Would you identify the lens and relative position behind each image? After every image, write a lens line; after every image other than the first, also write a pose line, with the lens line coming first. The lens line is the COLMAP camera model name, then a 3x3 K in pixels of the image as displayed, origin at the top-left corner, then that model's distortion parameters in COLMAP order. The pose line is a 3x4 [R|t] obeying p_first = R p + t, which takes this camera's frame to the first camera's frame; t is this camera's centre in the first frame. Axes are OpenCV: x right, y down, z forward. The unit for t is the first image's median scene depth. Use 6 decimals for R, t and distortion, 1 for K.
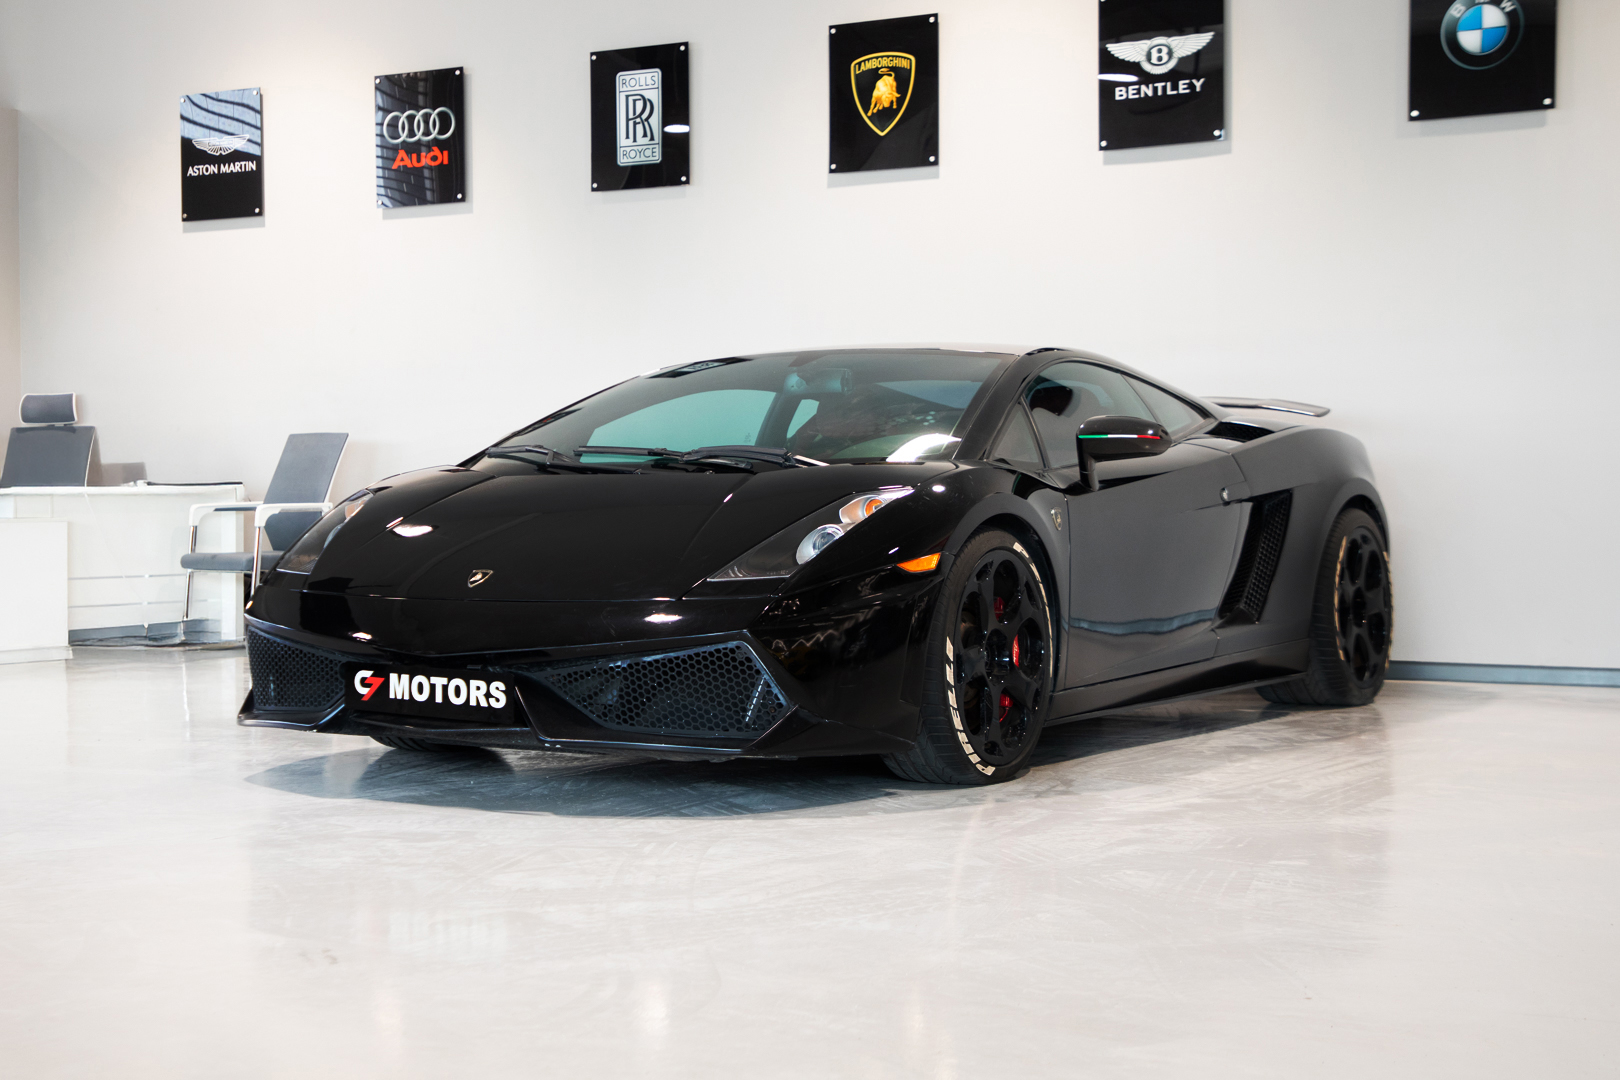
lens RADIAL K [[2171.4, 0, 810.0], [0, 2171.4, 540.0], [0, 0, 1]] dist [0.097050, 0.094498]
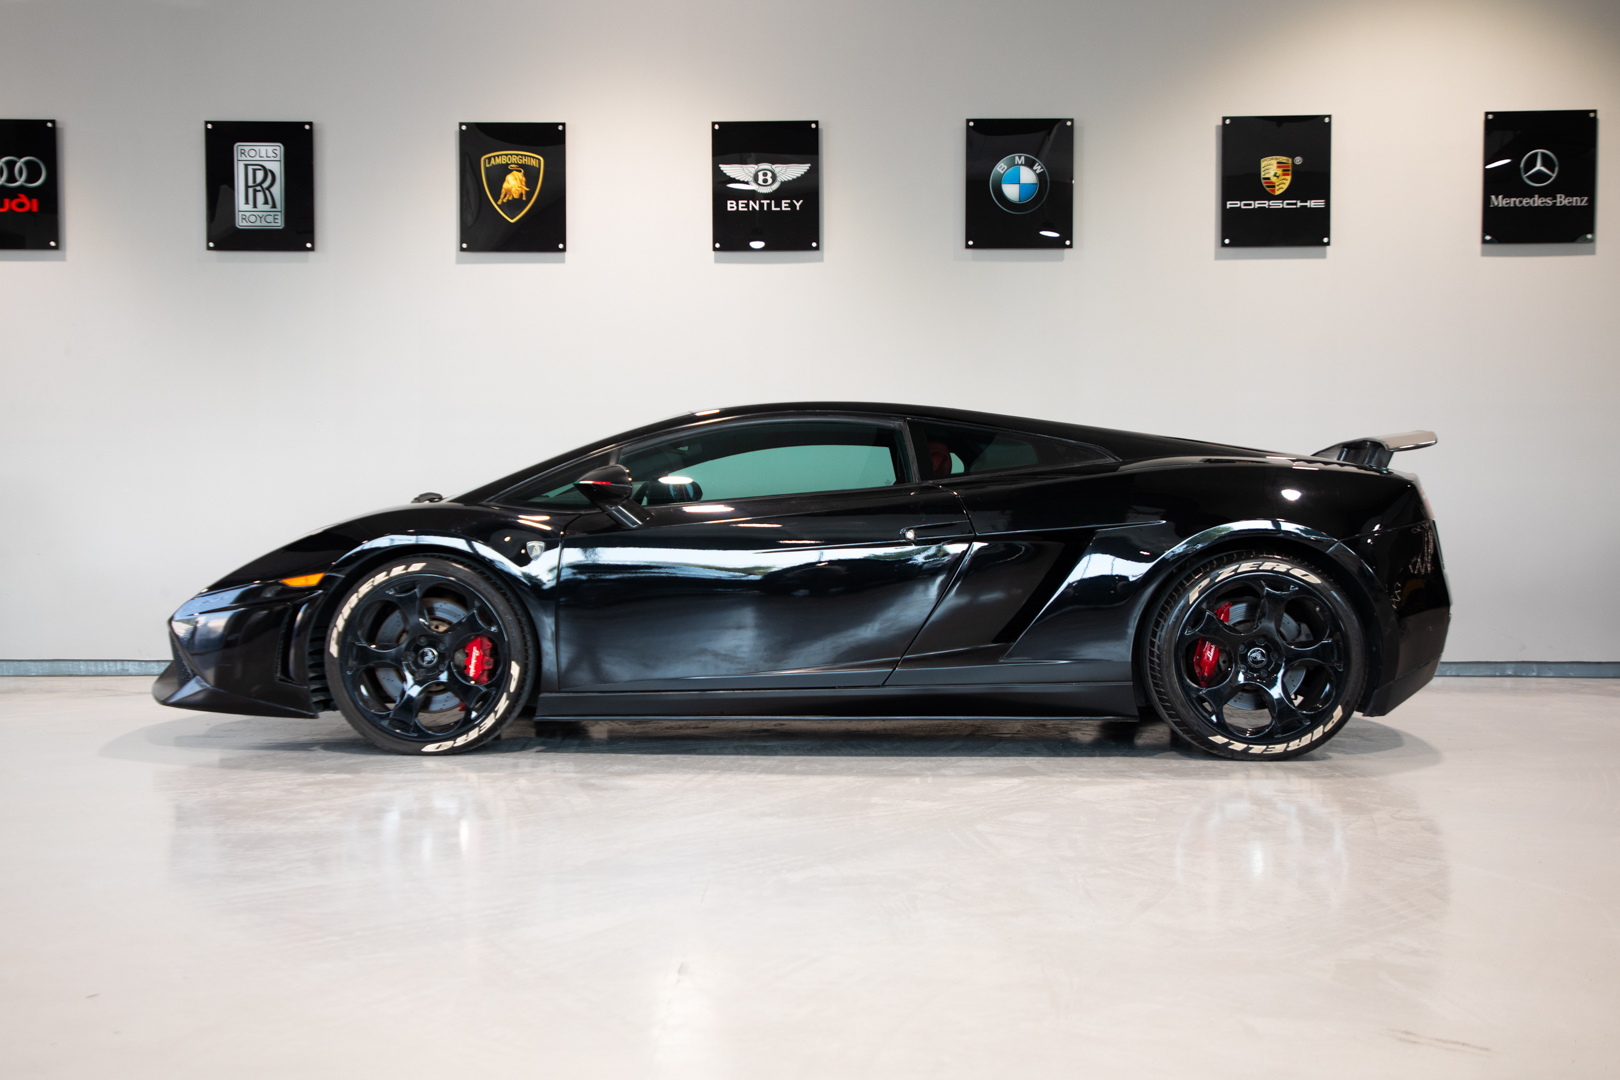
lens RADIAL K [[1703.7, 0, 810.0], [0, 1703.7, 540.0], [0, 0, 1]] dist [0.056287, 0.043920]
pose [[0.895478, 0.001455, 0.445104, -0.227647], [0.006243, 0.999855, -0.015827, -0.002636], [-0.445063, 0.016951, 0.895339, 0.123956]]
